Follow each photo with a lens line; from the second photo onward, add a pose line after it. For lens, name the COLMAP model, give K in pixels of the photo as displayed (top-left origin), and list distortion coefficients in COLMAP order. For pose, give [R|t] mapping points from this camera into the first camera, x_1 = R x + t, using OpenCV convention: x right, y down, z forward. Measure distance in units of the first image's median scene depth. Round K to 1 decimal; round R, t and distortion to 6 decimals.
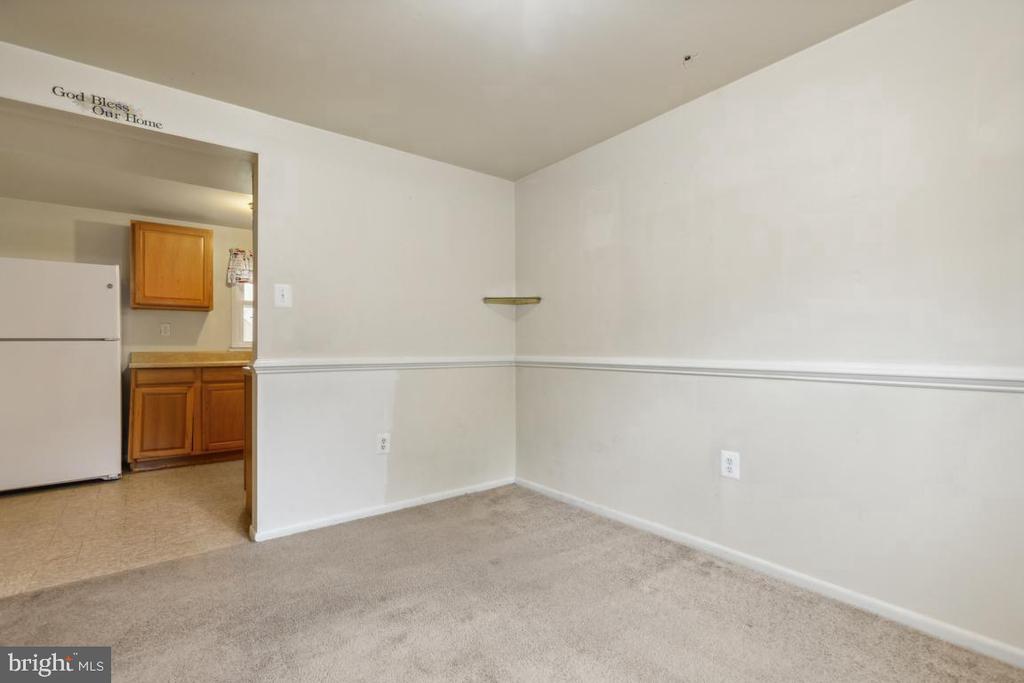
lens RADIAL K [[471.5, 0, 511.6], [0, 471.5, 346.3], [0, 0, 1]] dist [0.001599, 0.000166]
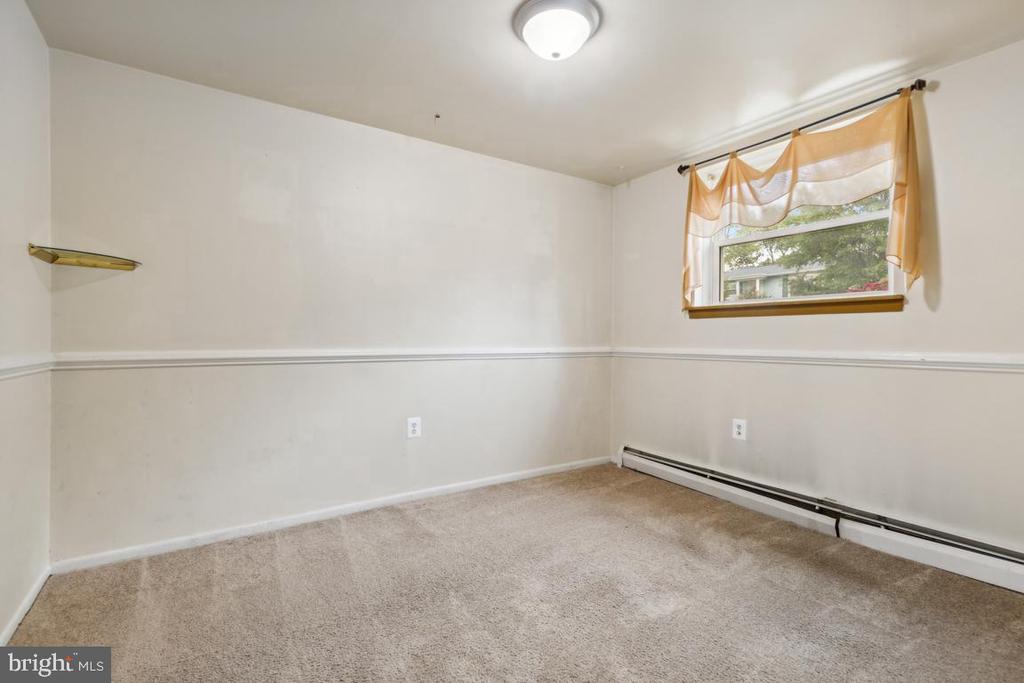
lens RADIAL K [[471.5, 0, 517.5], [0, 471.5, 342.8], [0, 0, 1]] dist [0.001599, 0.000166]
pose [[0.067124, -0.010699, 0.997687, -0.696394], [-0.004631, 0.999928, 0.011035, -0.000984], [-0.997734, -0.005361, 0.067070, 0.528525]]
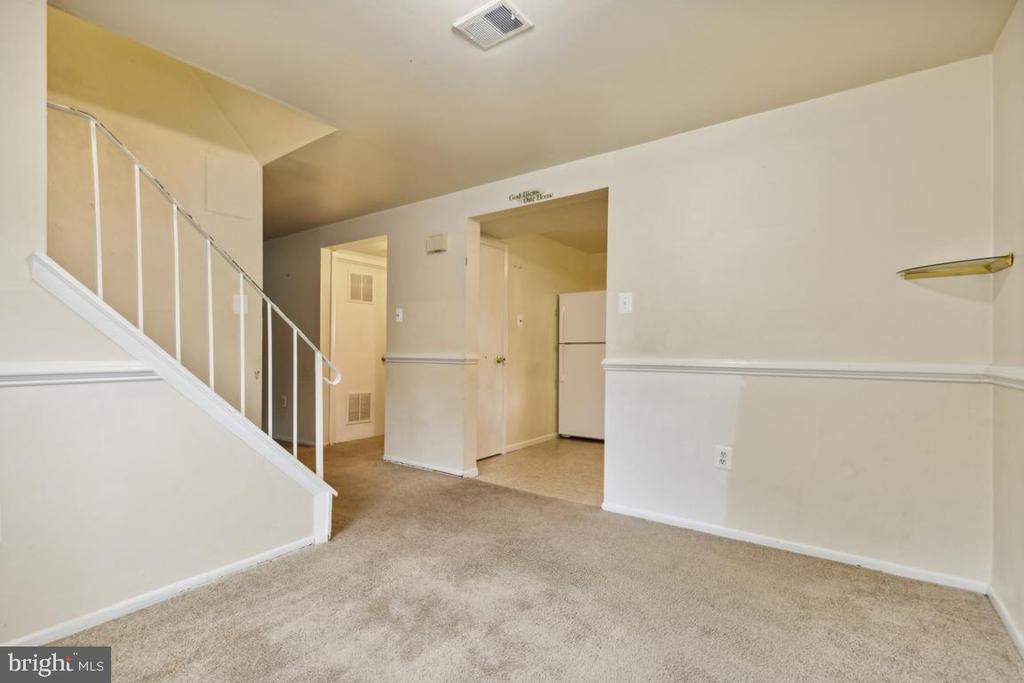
lens RADIAL K [[471.5, 0, 503.8], [0, 471.5, 344.8], [0, 0, 1]] dist [0.001599, 0.000166]
pose [[0.266613, -0.005424, -0.963788, 0.512717], [-0.001517, 0.999981, -0.006047, 0.000817], [0.963802, 0.003074, 0.266600, 0.398281]]
